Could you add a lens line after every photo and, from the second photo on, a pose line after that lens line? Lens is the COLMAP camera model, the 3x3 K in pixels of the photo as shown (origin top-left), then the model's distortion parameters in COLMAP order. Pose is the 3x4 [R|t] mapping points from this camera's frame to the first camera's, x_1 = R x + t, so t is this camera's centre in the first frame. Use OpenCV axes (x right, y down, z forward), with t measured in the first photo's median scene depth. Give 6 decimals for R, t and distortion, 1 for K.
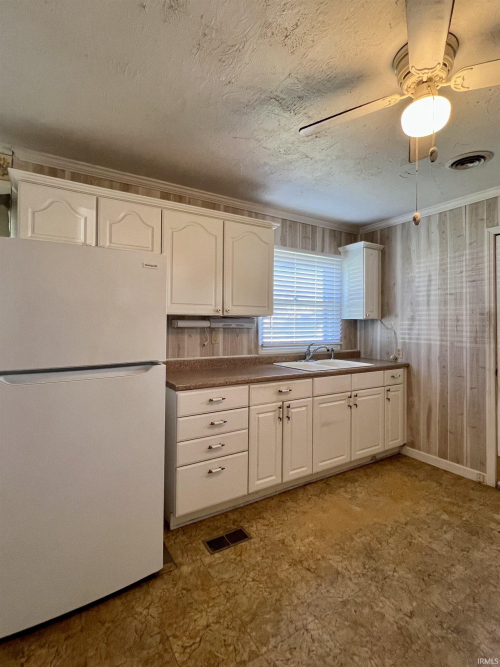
lens RADIAL K [[340.4, 0, 247.9], [0, 340.4, 329.5], [0, 0, 1]] dist [0.001913, 0.000311]
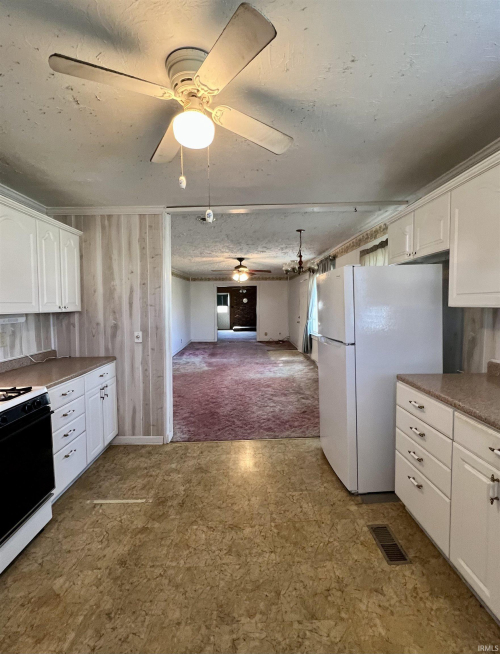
lens RADIAL K [[292.8, 0, 246.4], [0, 292.8, 324.5], [0, 0, 1]] dist [0.000812, 0.000149]
pose [[-0.538050, 0.049522, -0.841457, 0.961158], [-0.008395, 0.997908, 0.064098, -0.060903], [0.842871, 0.041552, -0.536508, 1.258360]]
